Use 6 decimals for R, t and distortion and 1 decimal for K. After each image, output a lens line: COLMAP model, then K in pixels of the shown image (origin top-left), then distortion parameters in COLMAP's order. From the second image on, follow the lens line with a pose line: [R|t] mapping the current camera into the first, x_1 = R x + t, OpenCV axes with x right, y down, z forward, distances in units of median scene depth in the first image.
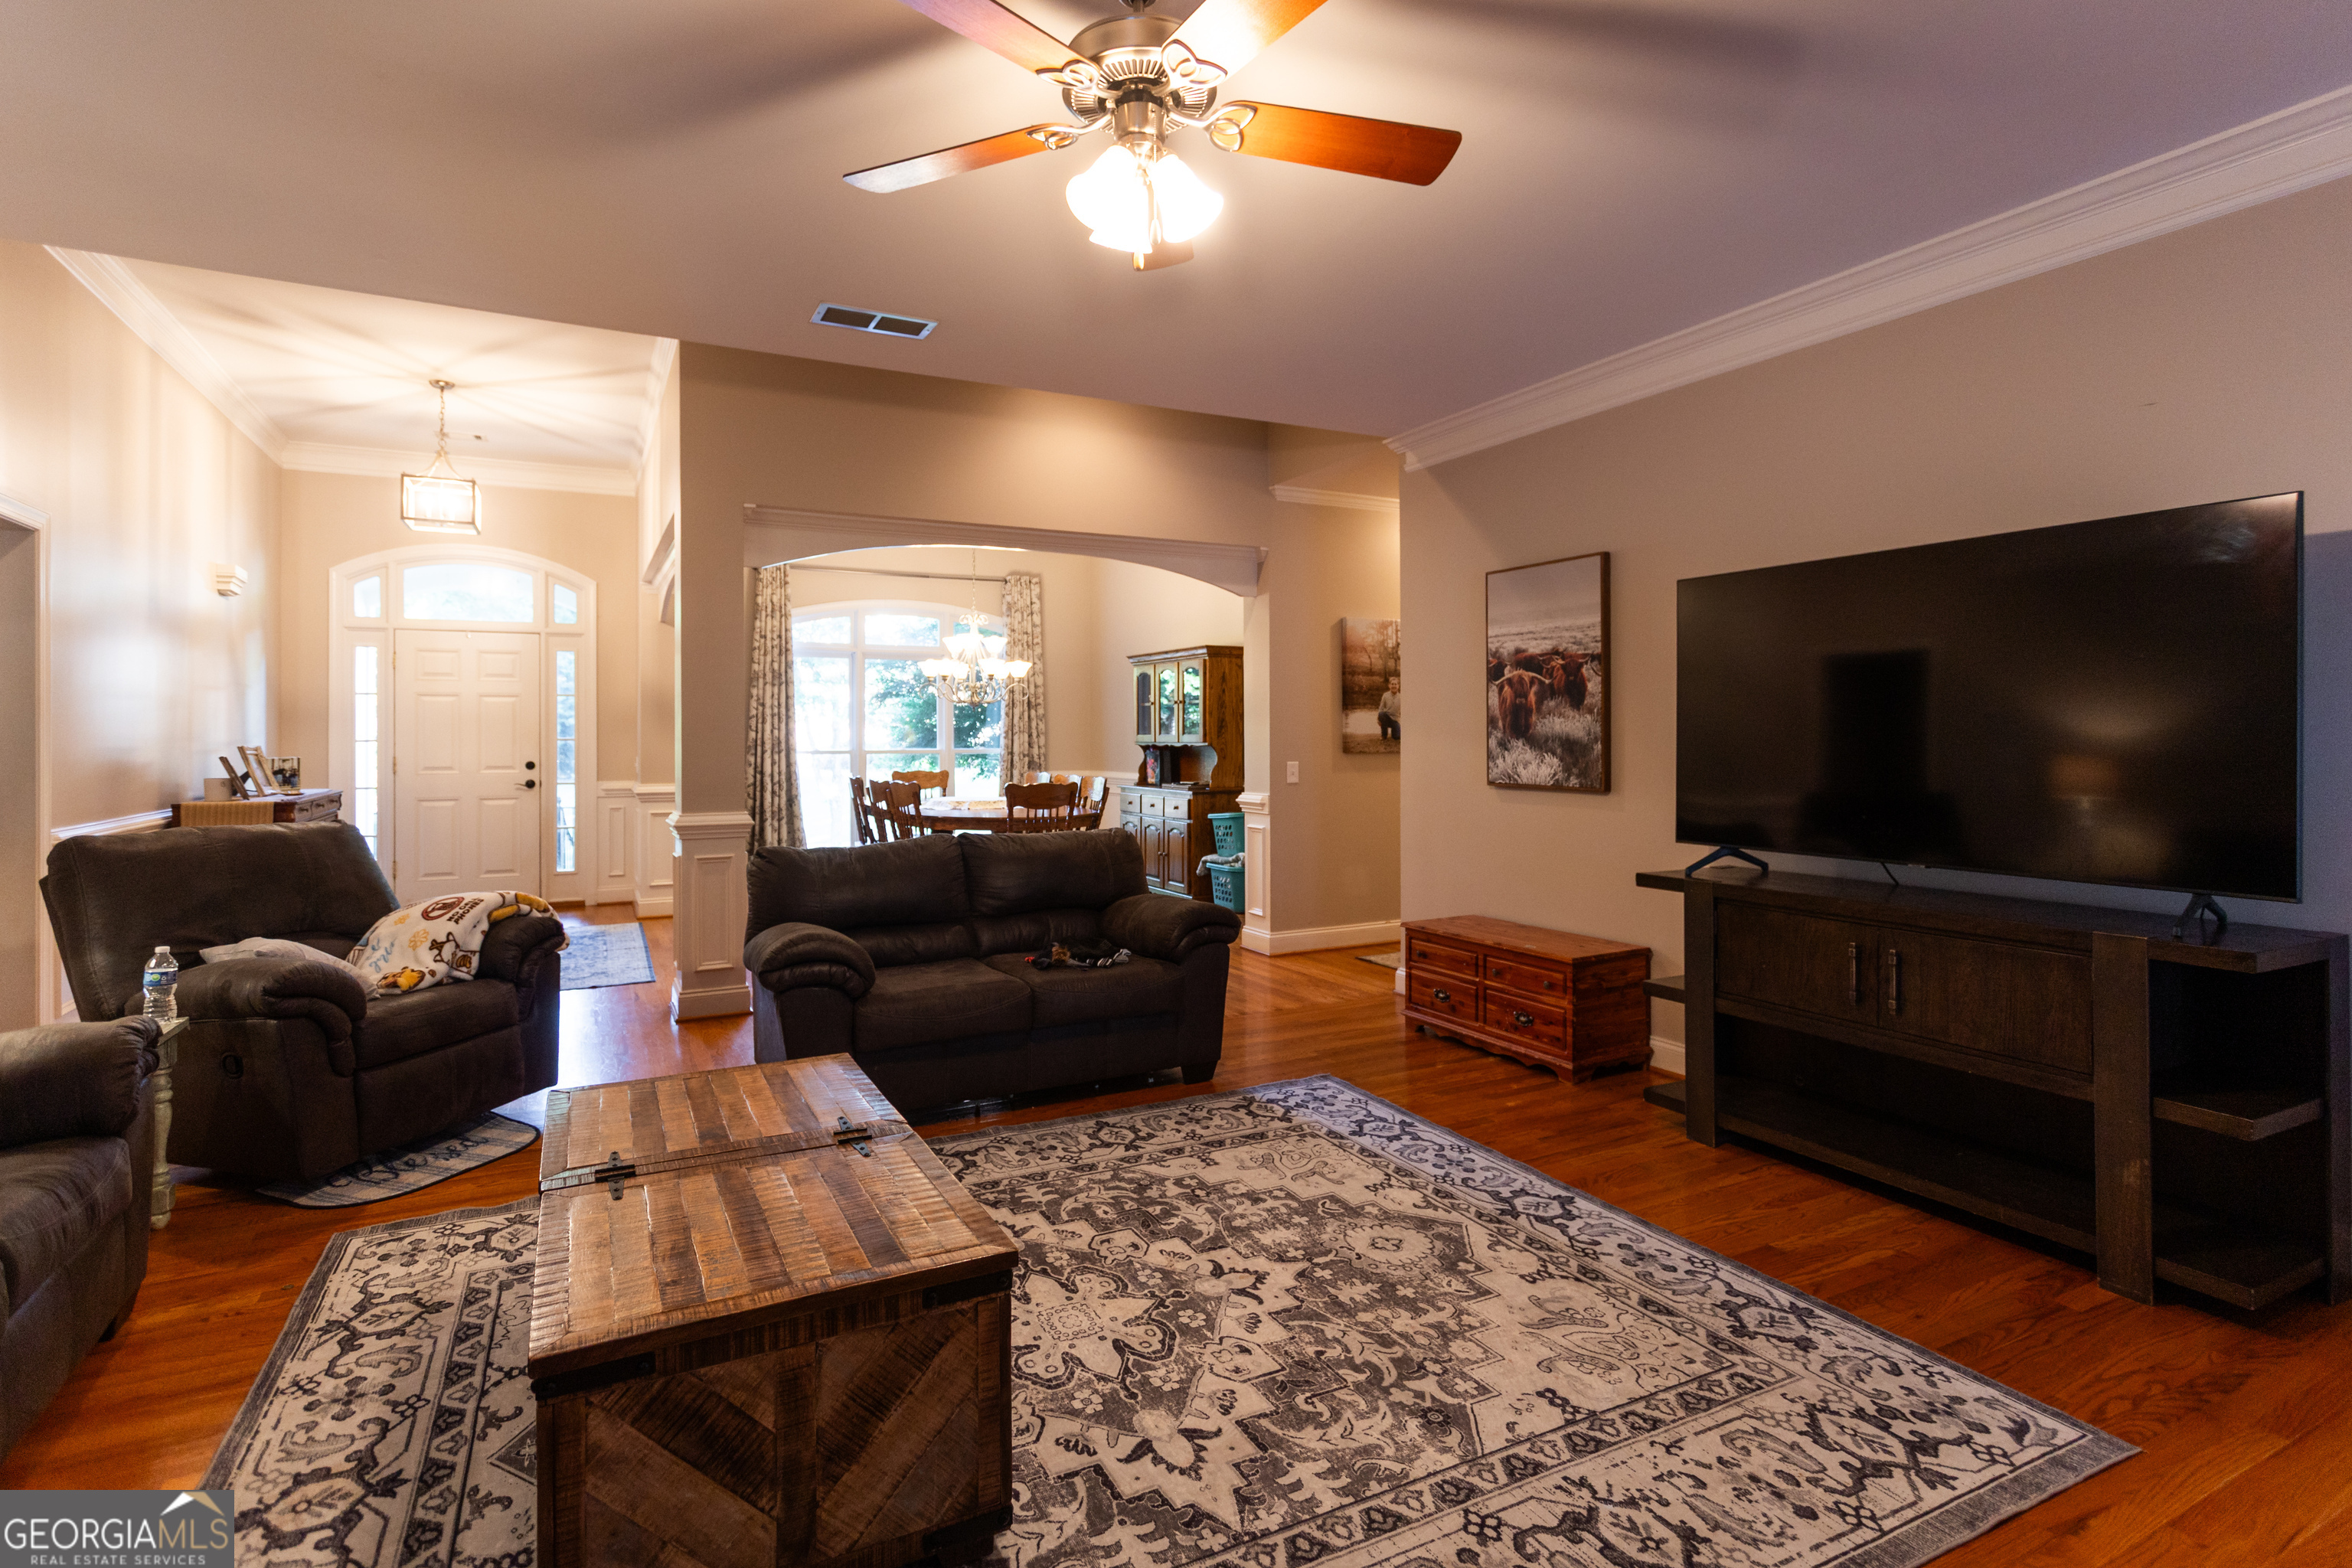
lens RADIAL K [[1131.2, 0, 1149.5], [0, 1131.2, 737.8], [0, 0, 1]] dist [-0.001376, 0.003047]
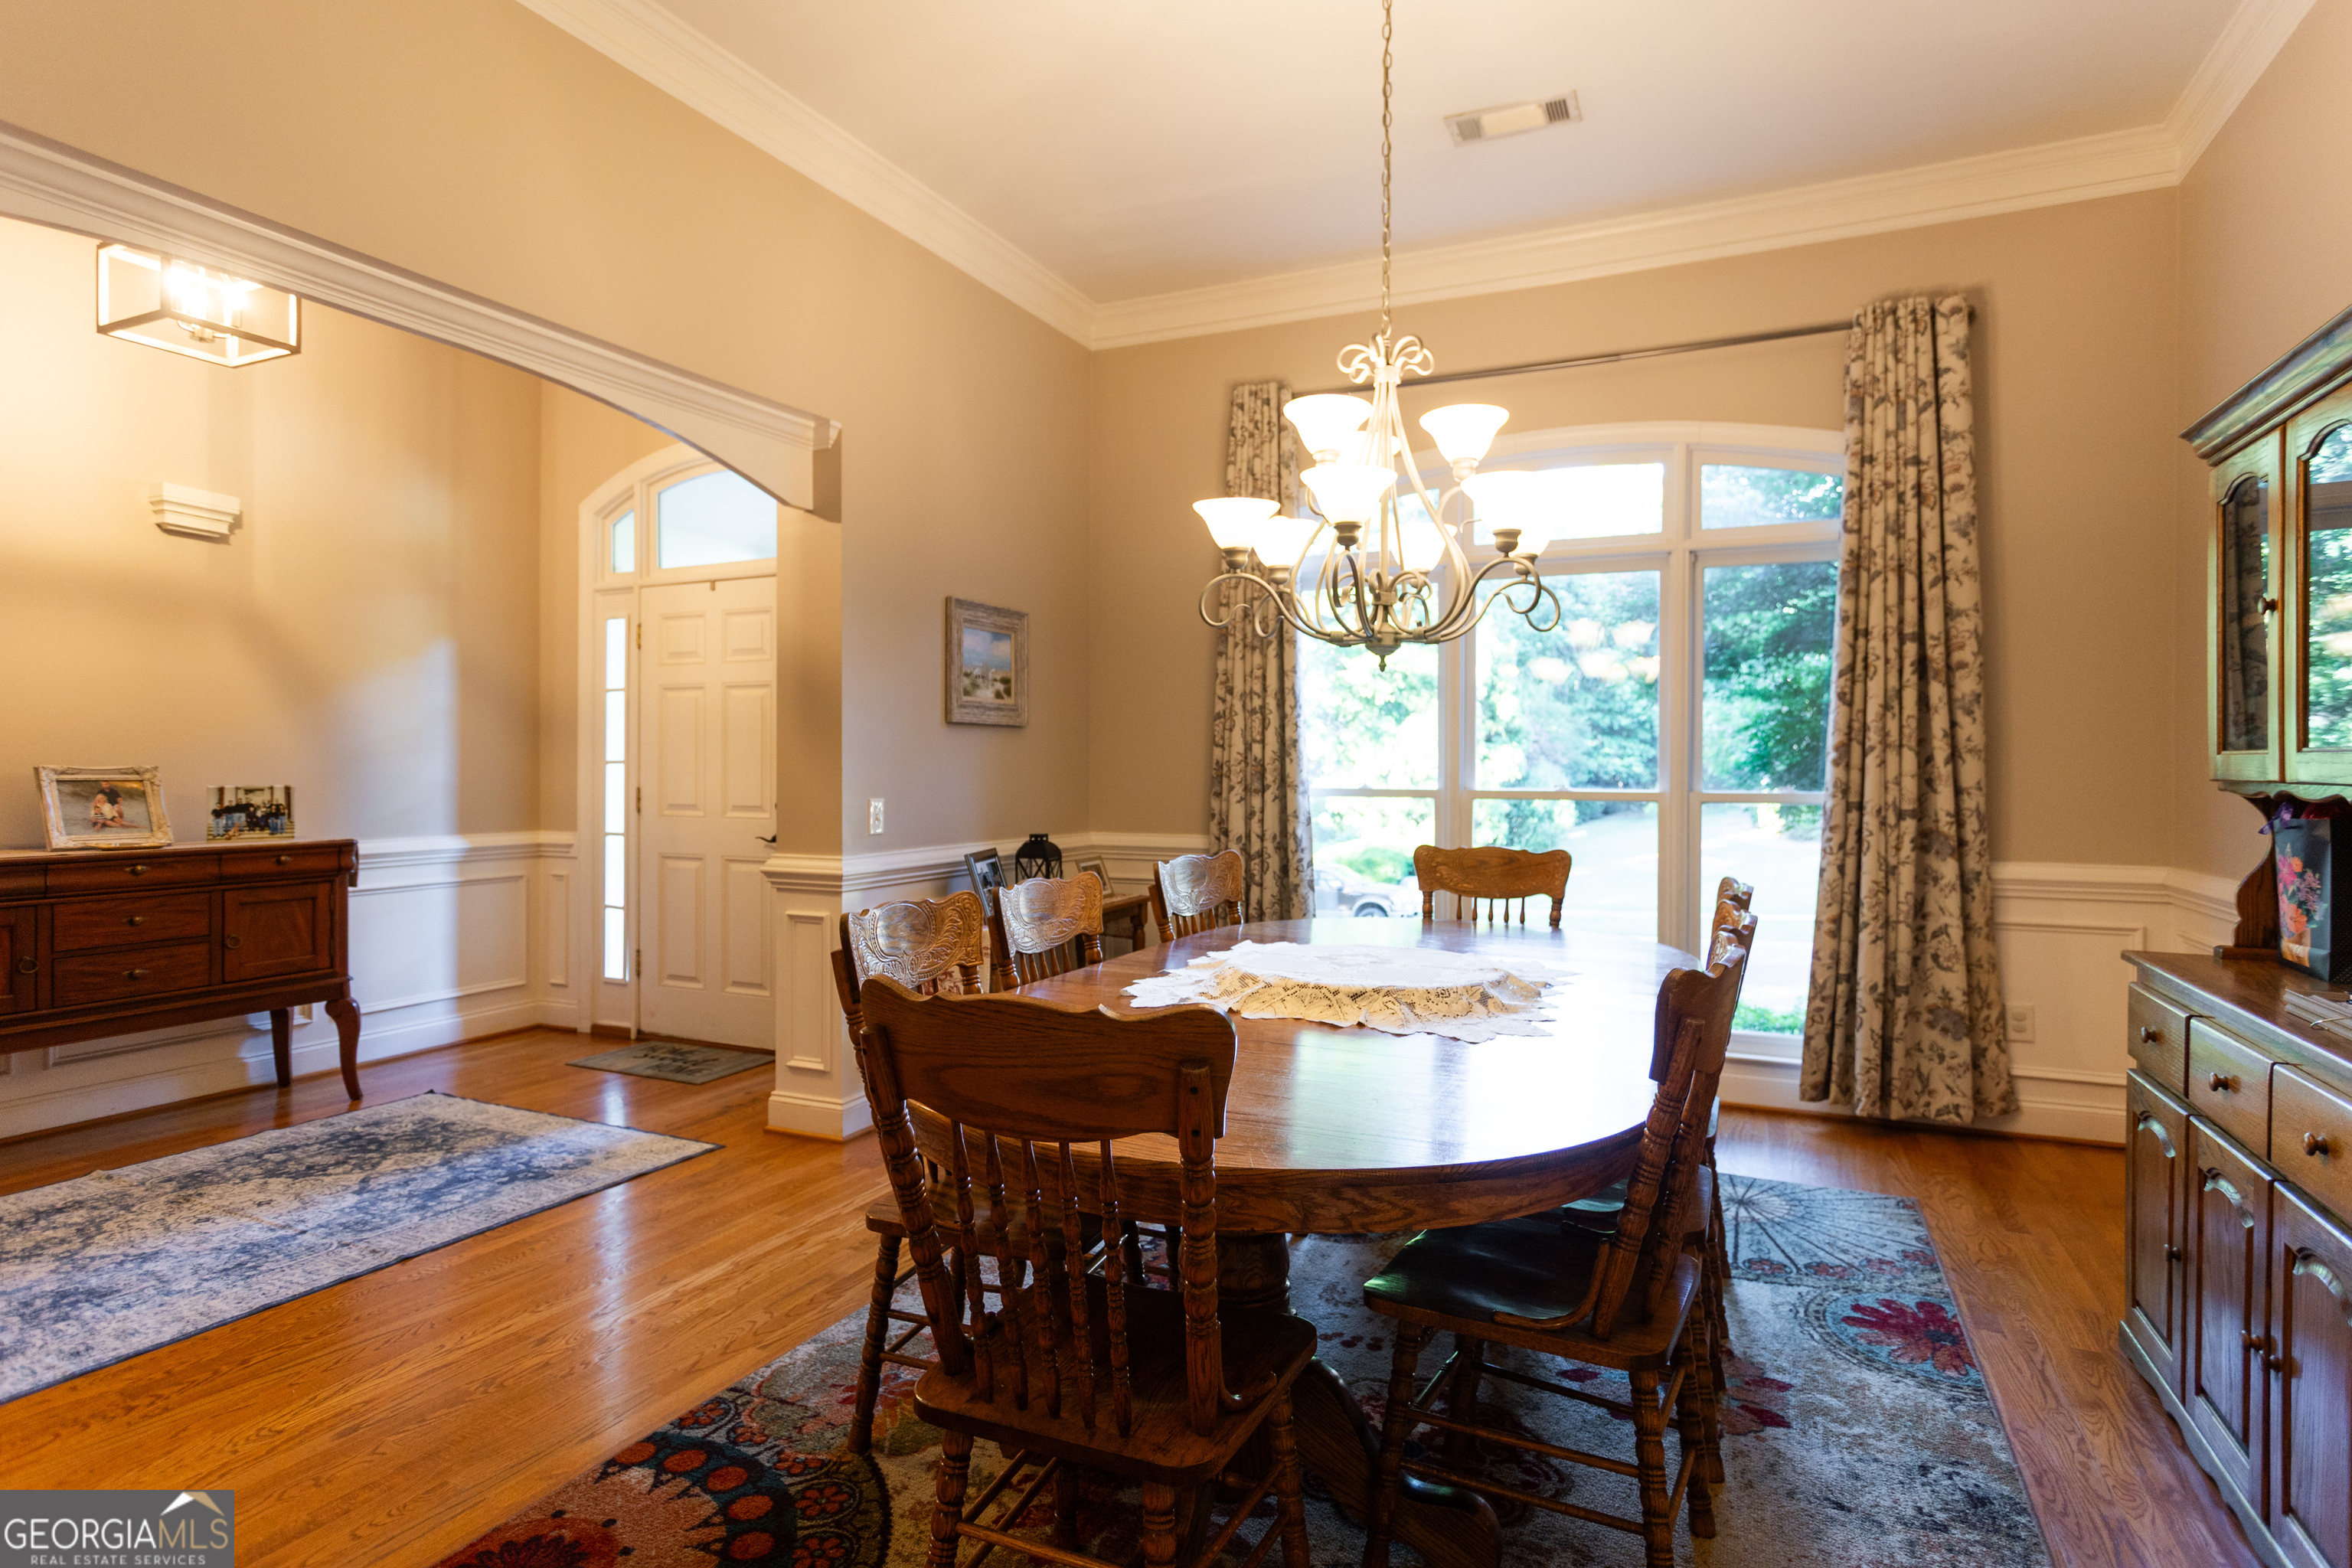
lens RADIAL K [[1245.4, 0, 1152.5], [0, 1245.4, 782.1], [0, 0, 1]] dist [-0.012559, 0.001537]
pose [[0.612127, 0.015627, -0.790605, 0.168117], [-0.005559, 0.999865, 0.015459, 0.003781], [0.790740, -0.005068, 0.612131, 1.987800]]
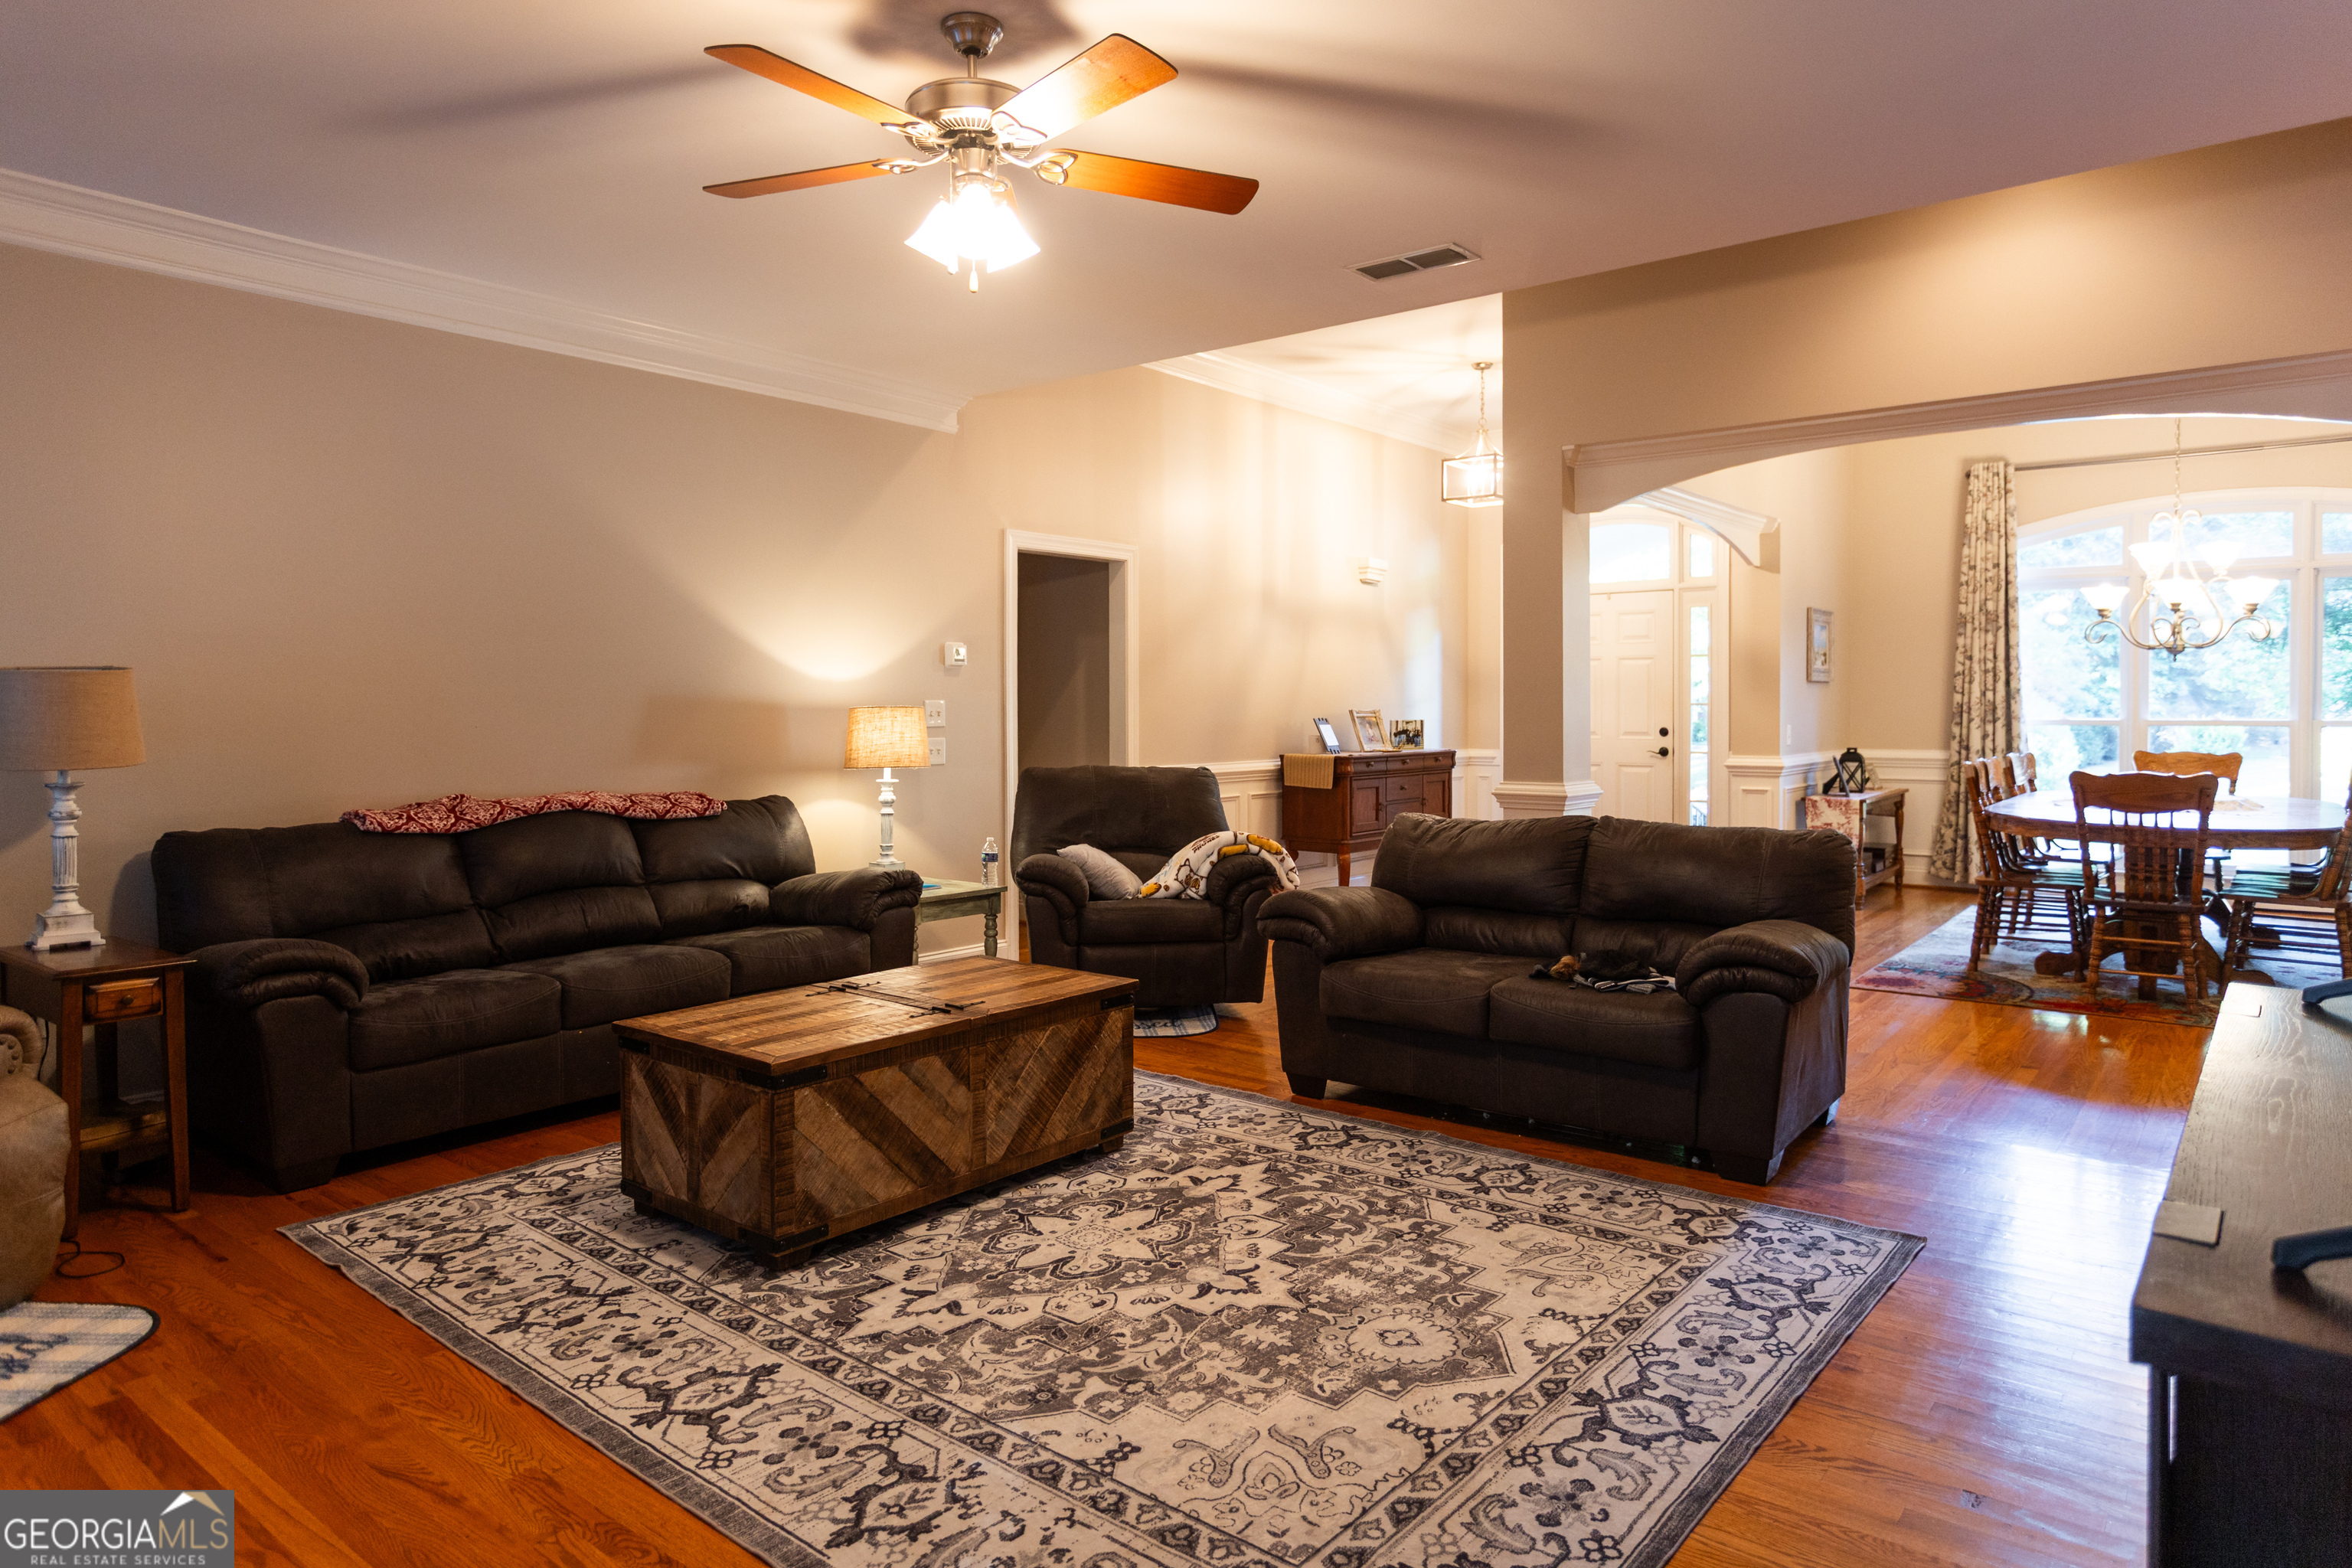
lens RADIAL K [[1400.4, 0, 1155.5], [0, 1400.4, 736.8], [0, 0, 1]] dist [-0.017080, 0.007216]
pose [[0.406640, 0.021016, -0.913347, 0.876948], [0.001768, 0.999715, 0.023790, 0.000144], [0.913587, -0.011289, 0.406487, 0.381966]]
